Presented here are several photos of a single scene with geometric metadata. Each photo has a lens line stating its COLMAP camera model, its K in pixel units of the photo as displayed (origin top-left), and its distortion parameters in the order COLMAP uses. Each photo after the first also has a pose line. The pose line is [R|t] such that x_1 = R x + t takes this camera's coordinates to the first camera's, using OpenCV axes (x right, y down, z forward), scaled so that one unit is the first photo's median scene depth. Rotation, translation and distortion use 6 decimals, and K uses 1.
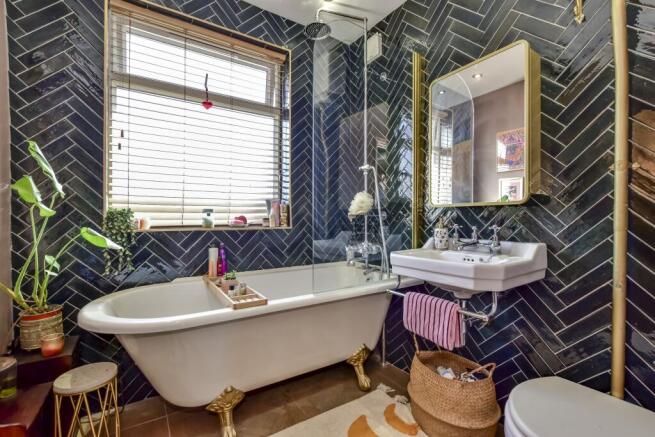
lens RADIAL K [[290.8, 0, 327.5], [0, 290.8, 218.5], [0, 0, 1]] dist [-0.004798, 0.000166]
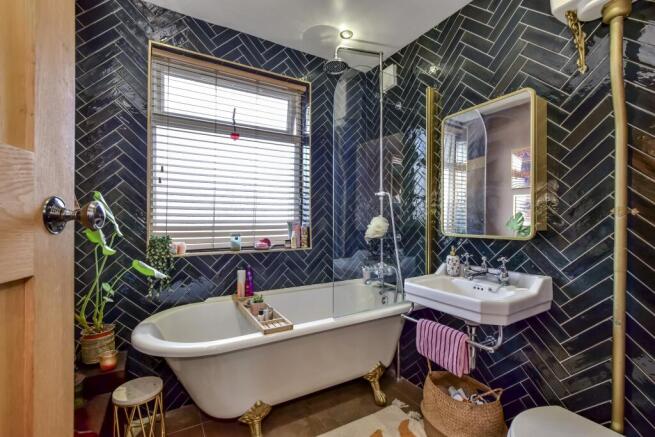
lens RADIAL K [[290.8, 0, 327.5], [0, 290.8, 218.5], [0, 0, 1]] dist [-0.004798, 0.000166]
pose [[0.998717, 0.000697, -0.050629, -0.014233], [-0.000834, 0.999996, -0.002668, -0.099975], [0.050627, 0.002707, 0.998714, -0.087449]]
